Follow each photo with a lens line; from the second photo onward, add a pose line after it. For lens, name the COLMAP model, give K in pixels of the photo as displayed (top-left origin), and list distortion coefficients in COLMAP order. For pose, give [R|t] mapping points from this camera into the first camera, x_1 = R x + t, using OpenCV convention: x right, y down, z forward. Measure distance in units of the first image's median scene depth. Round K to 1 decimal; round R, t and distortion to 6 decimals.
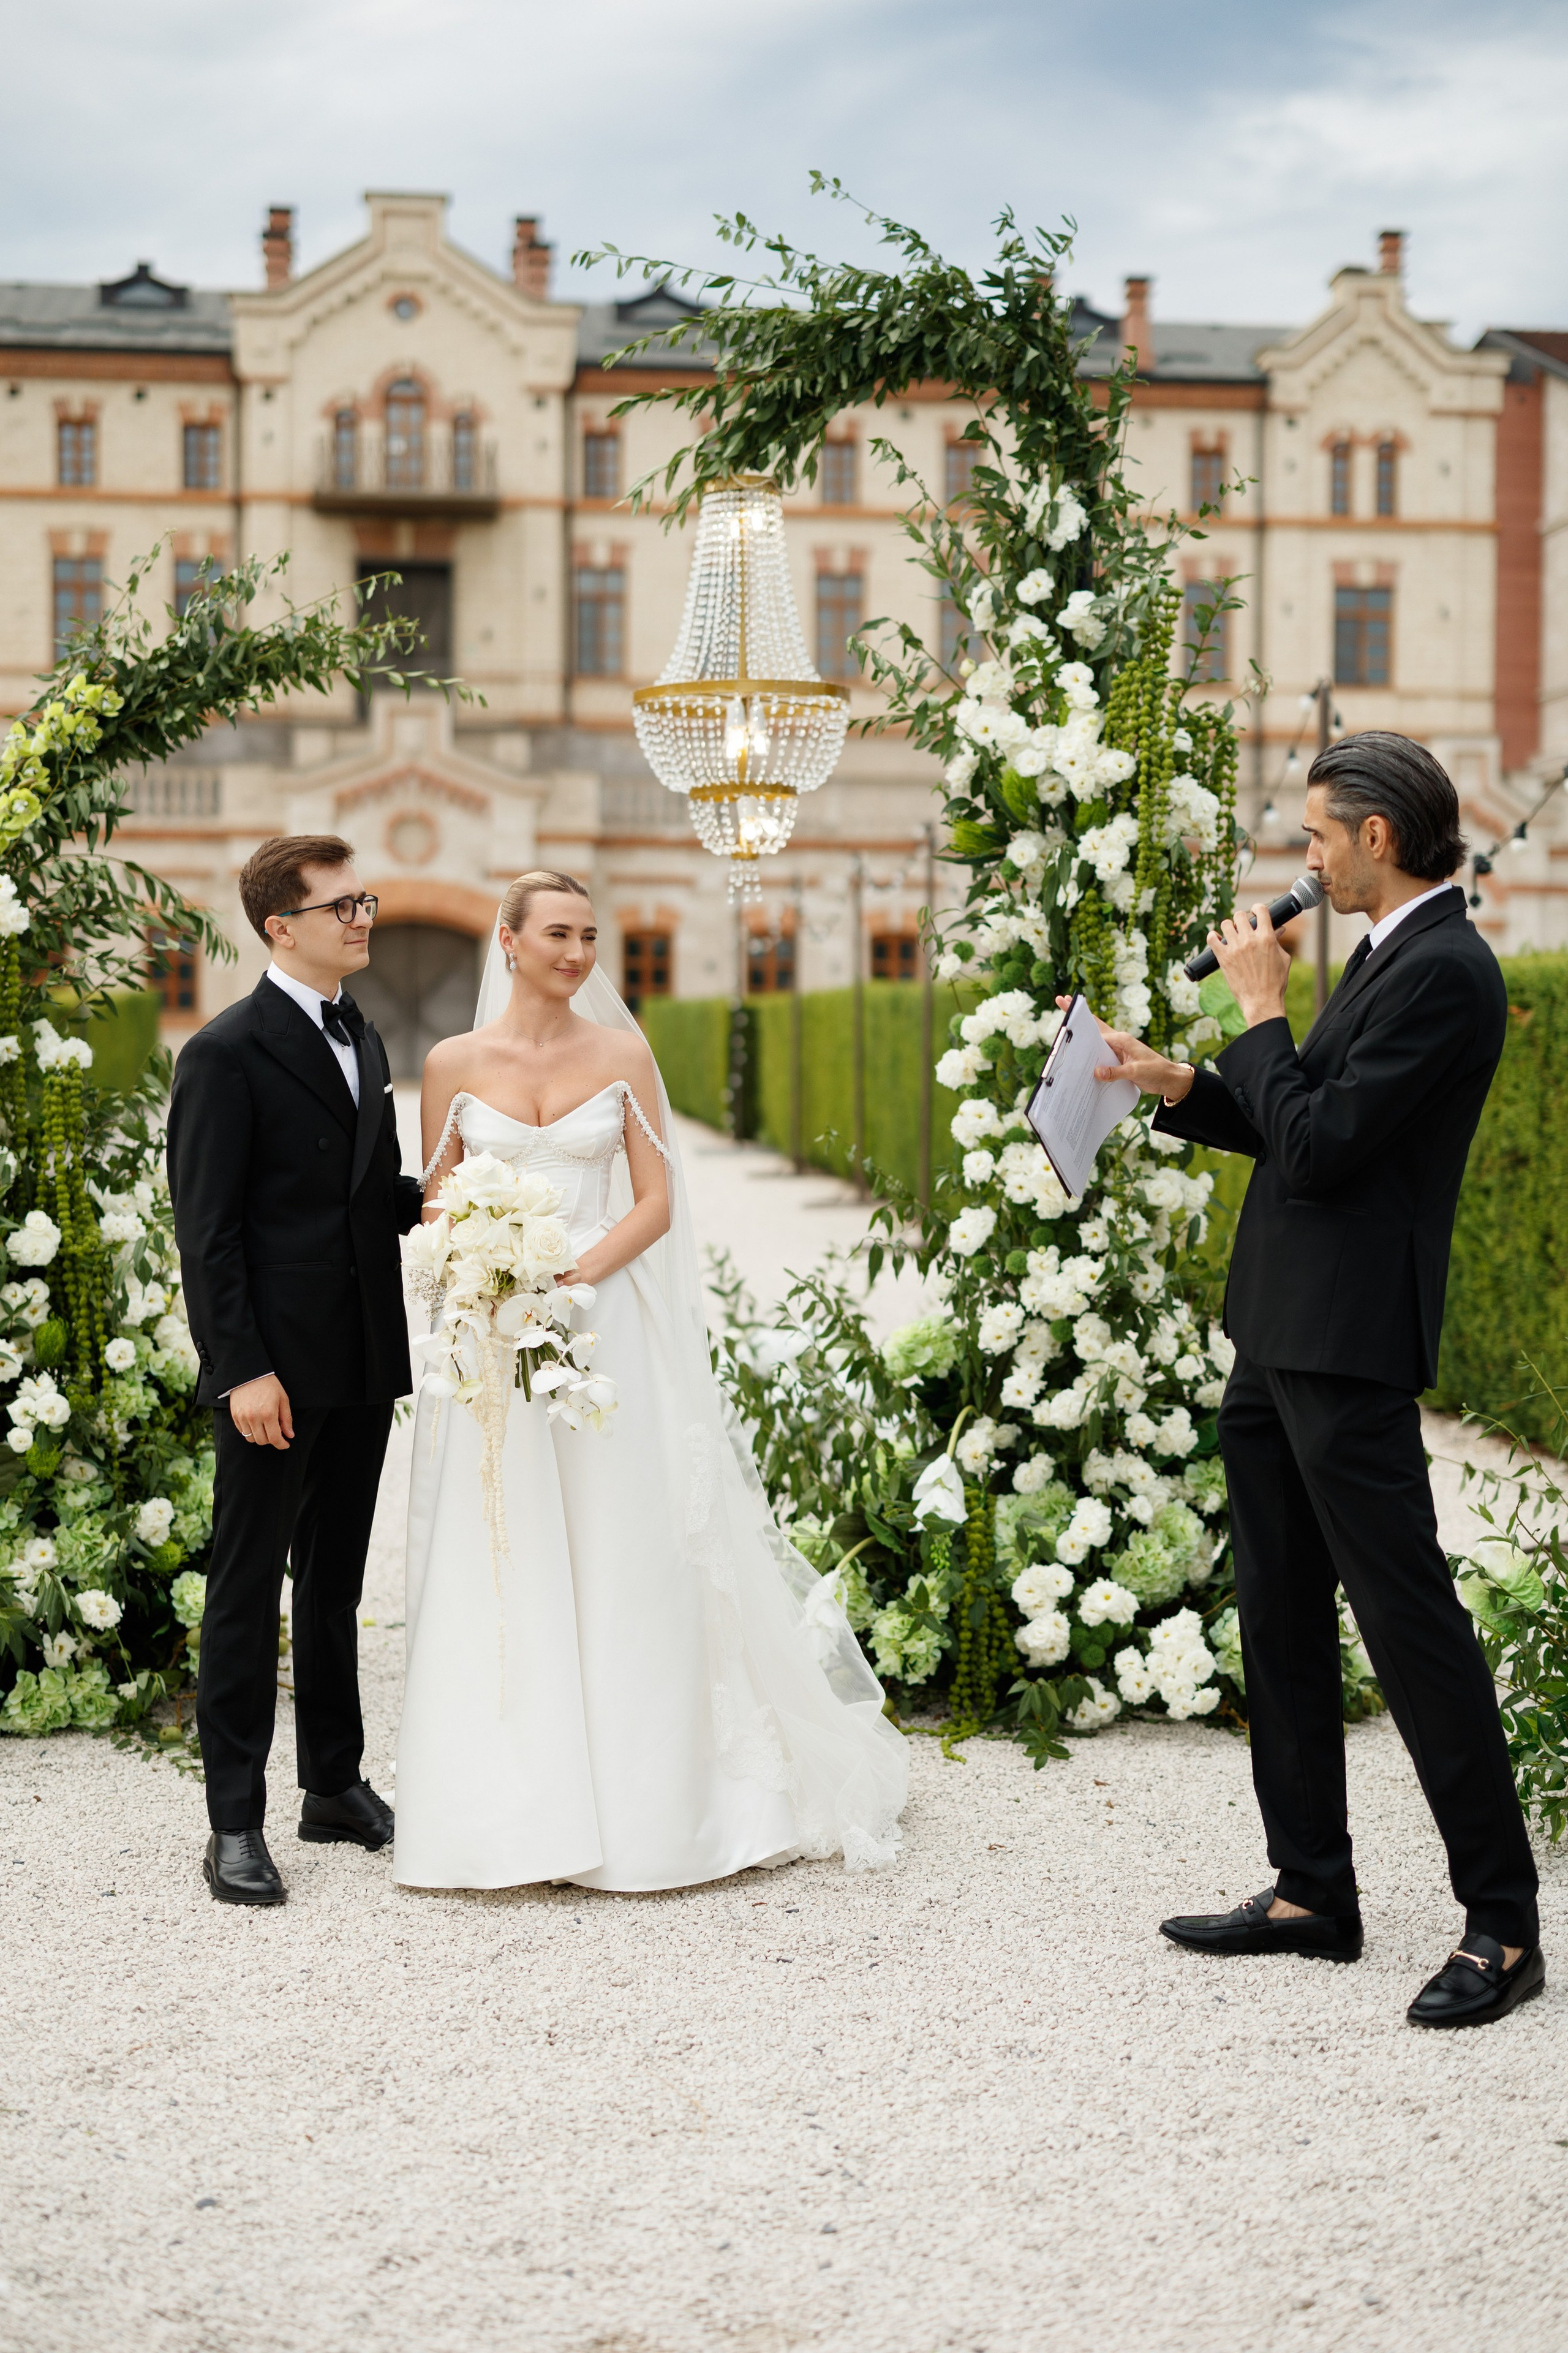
lens RADIAL K [[3348.3, 0, 778.4], [0, 3348.3, 1222.2], [0, 0, 1]] dist [-0.030575, -0.010451]
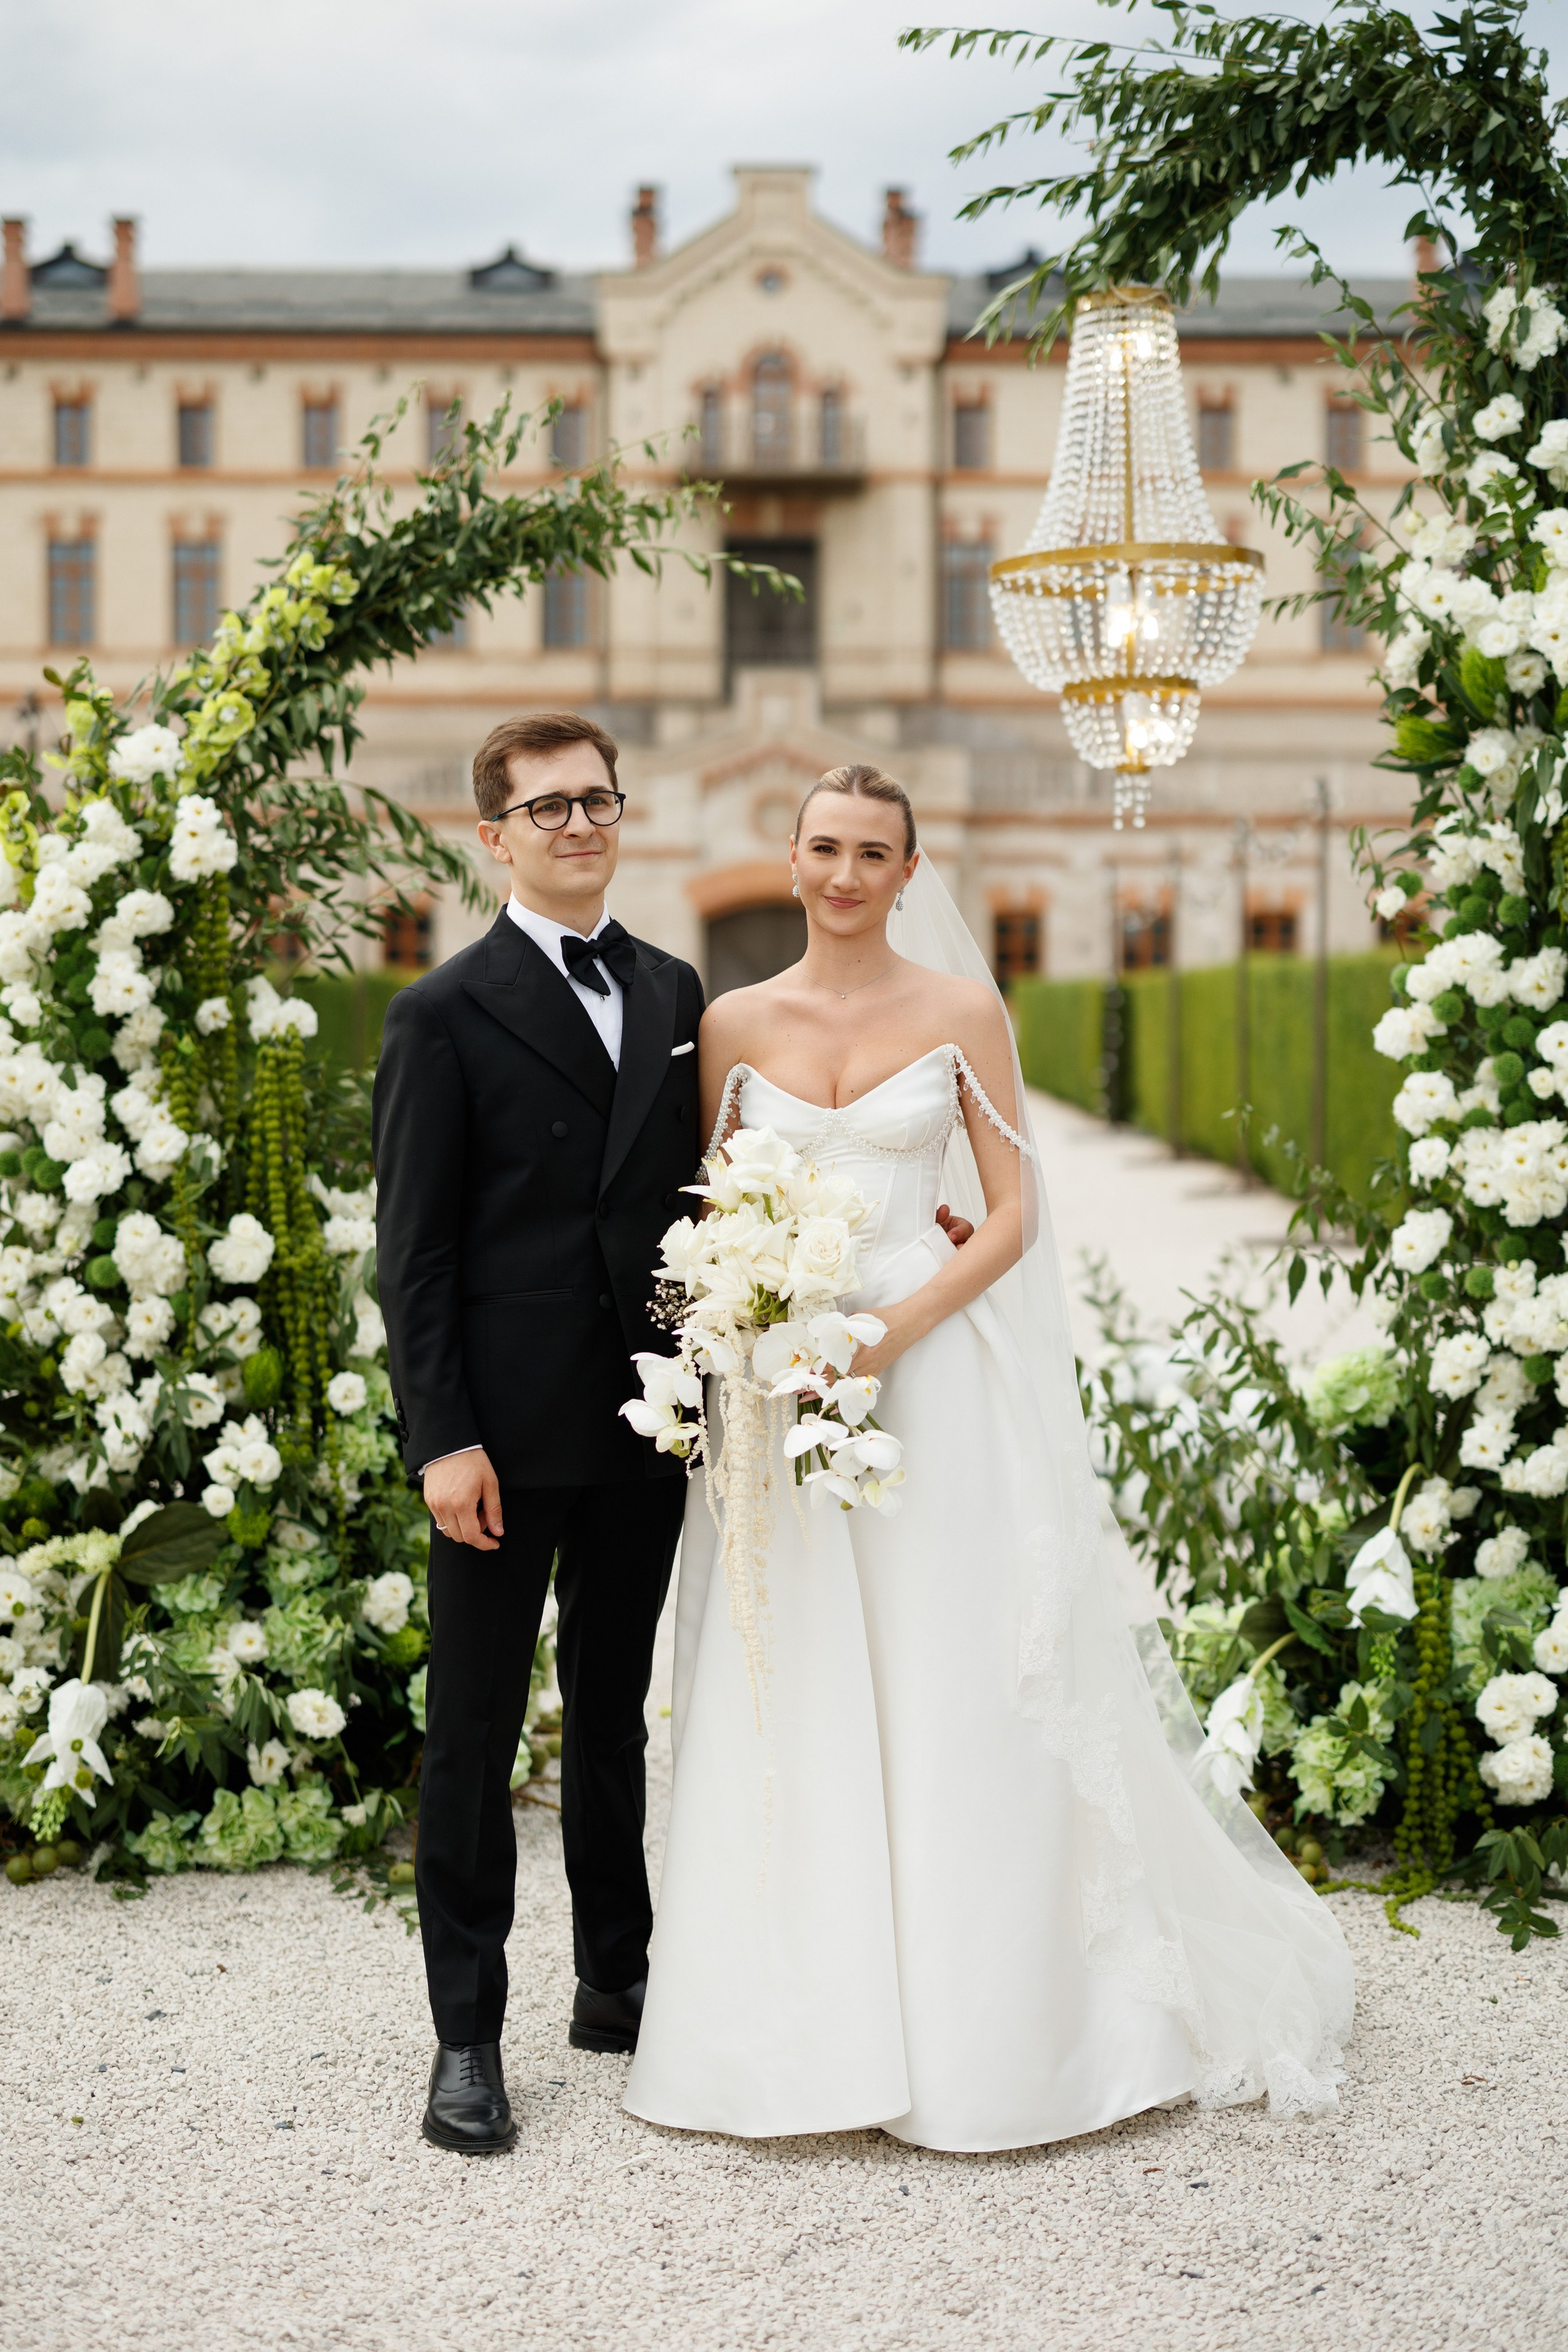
lens RADIAL K [[3388.0, 0, 784.0], [0, 3388.0, 1176.0], [0, 0, 1]] dist [-0.017184, 0.051969]
pose [[0.994170, -0.000196, -0.107825, -0.004753], [-0.000776, 0.999959, -0.008977, -0.005273], [0.107823, 0.009008, 0.994129, 0.197603]]
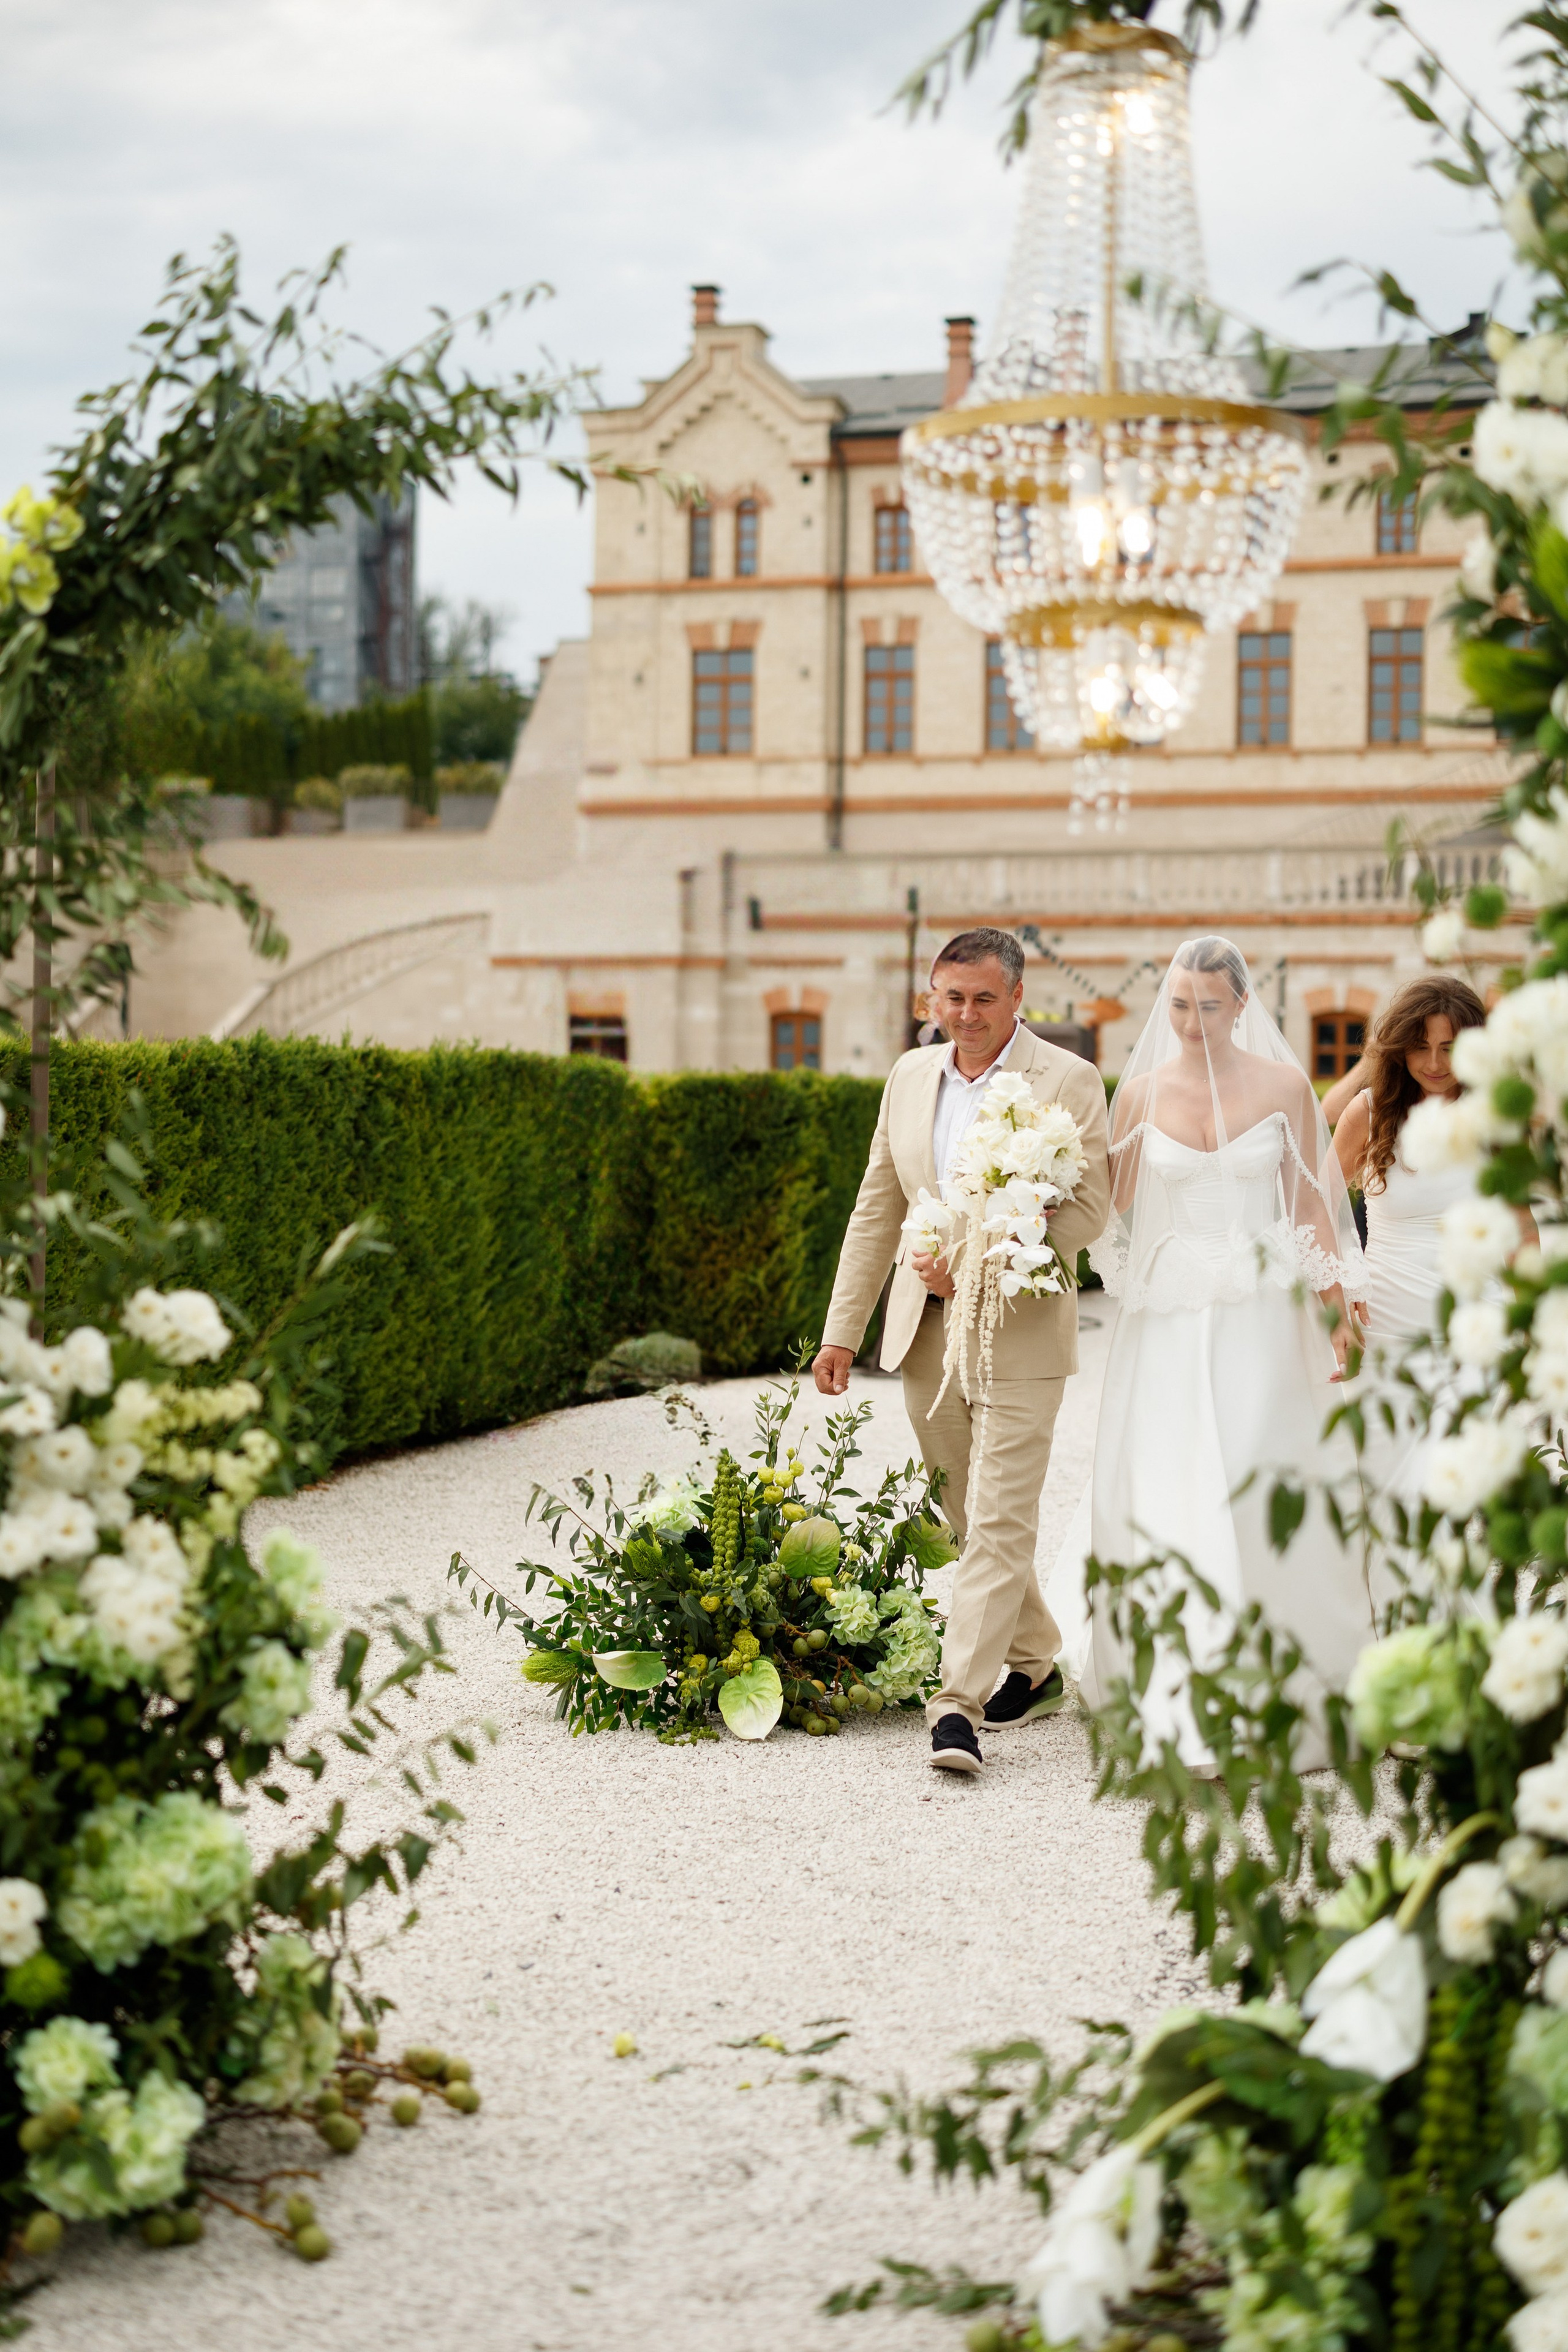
lens RADIAL K [[3399.8, 0, 782.9], [0, 3399.8, 1236.3], [0, 0, 1]] dist [0.081821, -0.029214]
pose [[0.924242, 0.011559, -0.381633, 0.156015], [-0.022082, 0.999487, -0.023205, -0.017223], [0.381169, 0.029874, 0.924023, 0.490299]]
